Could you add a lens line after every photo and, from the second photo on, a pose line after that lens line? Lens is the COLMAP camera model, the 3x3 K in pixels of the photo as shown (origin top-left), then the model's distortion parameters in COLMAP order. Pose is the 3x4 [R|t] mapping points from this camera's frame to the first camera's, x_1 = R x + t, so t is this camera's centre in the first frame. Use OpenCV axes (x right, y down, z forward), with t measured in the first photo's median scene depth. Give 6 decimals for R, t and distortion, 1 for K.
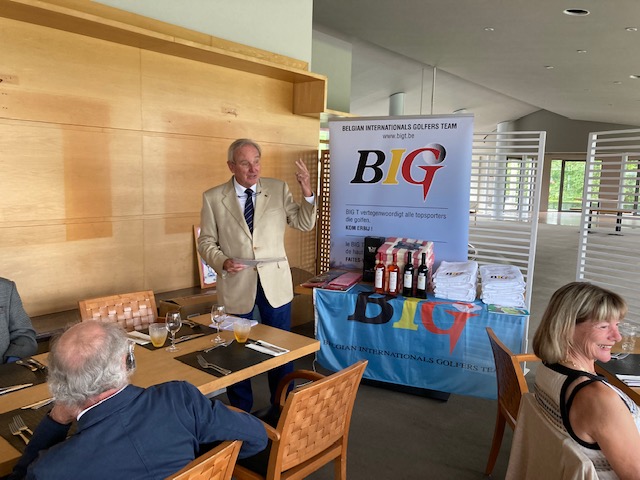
lens RADIAL K [[510.3, 0, 320.0], [0, 510.3, 240.0], [0, 0, 1]] dist [0.013773, -0.004891]
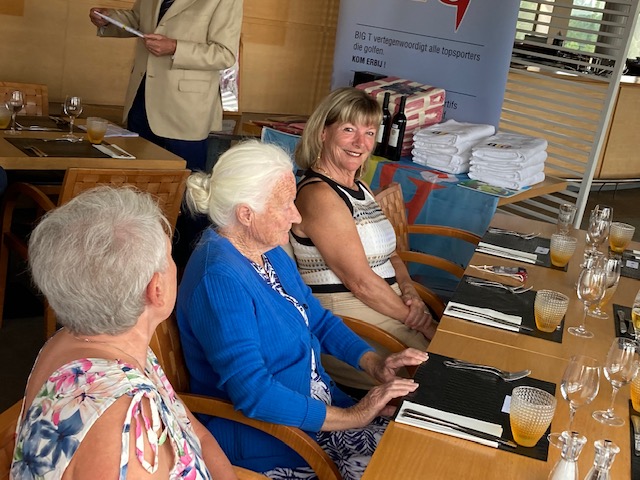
lens RADIAL K [[945.7, 0, 320.0], [0, 945.7, 240.0], [0, 0, 1]] dist [-0.029906, -0.089252]
pose [[0.954059, 0.187991, -0.233302, 0.424437], [-0.161390, 0.978493, 0.128472, 0.069968], [0.252436, -0.084918, 0.963880, -0.293783]]
